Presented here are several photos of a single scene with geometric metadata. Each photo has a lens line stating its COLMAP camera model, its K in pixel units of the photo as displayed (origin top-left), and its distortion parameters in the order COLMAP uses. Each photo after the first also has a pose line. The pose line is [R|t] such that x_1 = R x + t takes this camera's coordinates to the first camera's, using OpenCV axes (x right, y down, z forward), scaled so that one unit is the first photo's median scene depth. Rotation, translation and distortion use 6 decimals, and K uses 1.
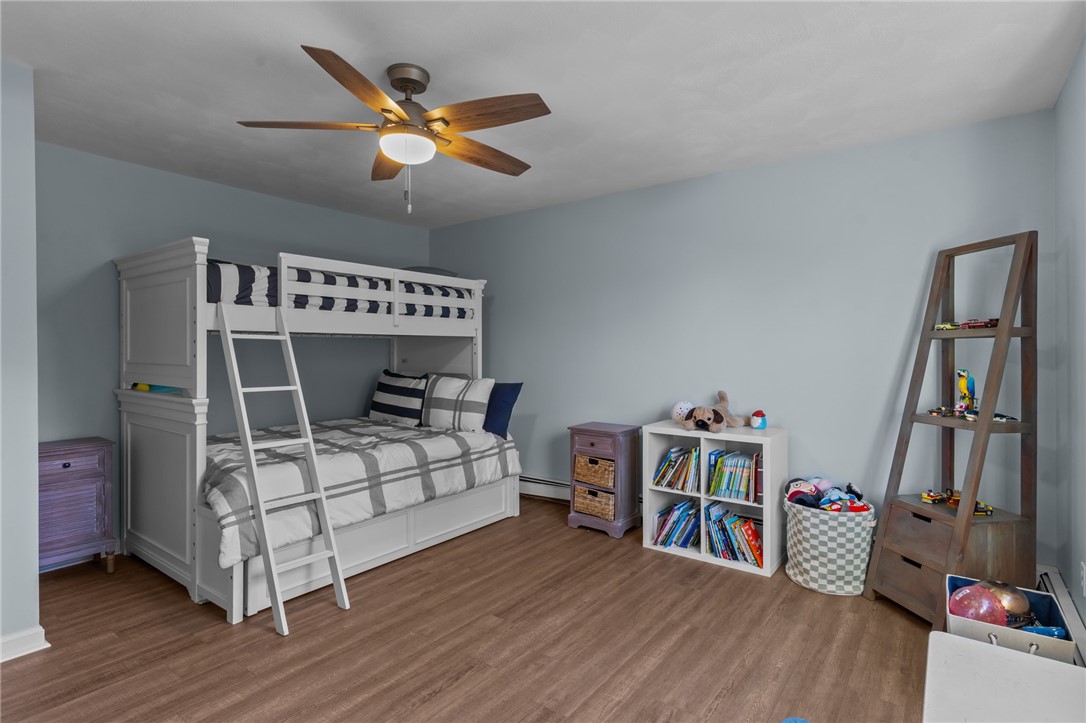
lens RADIAL K [[547.8, 0, 544.5], [0, 547.8, 348.6], [0, 0, 1]] dist [0.001344, 0.000339]
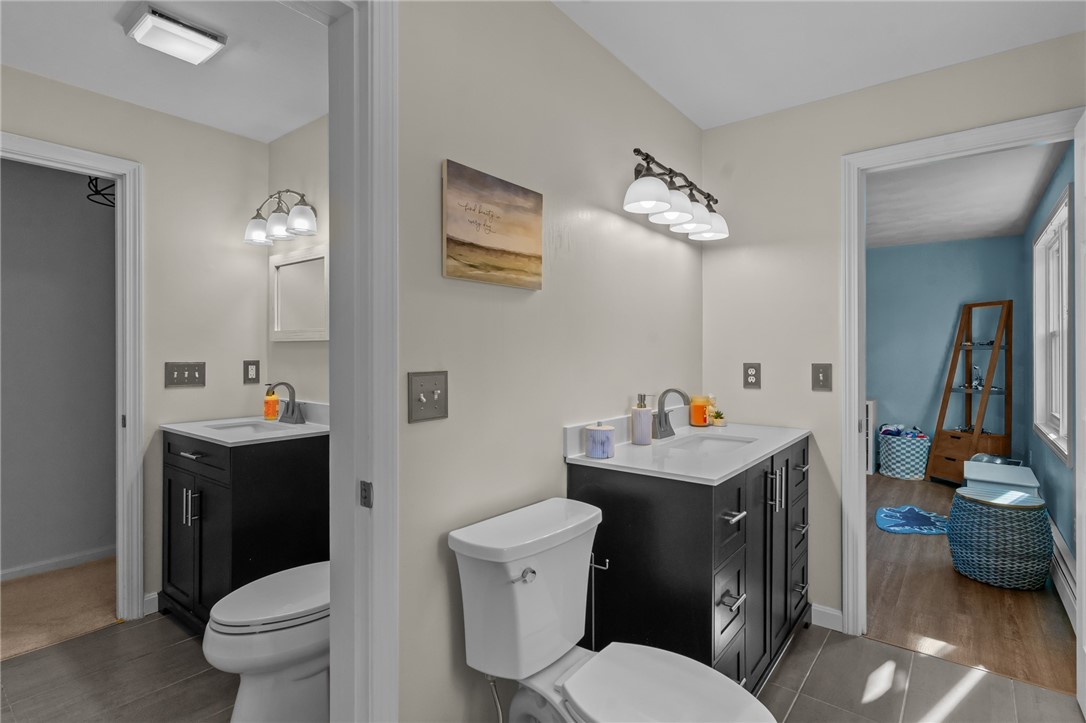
lens RADIAL K [[532.2, 0, 542.8], [0, 532.2, 349.5], [0, 0, 1]] dist [0.001236, 0.000161]
pose [[0.999494, 0.002742, -0.031687, -0.729112], [-0.002778, 0.999996, -0.001087, -0.013116], [0.031684, 0.001174, 0.999497, -0.956233]]
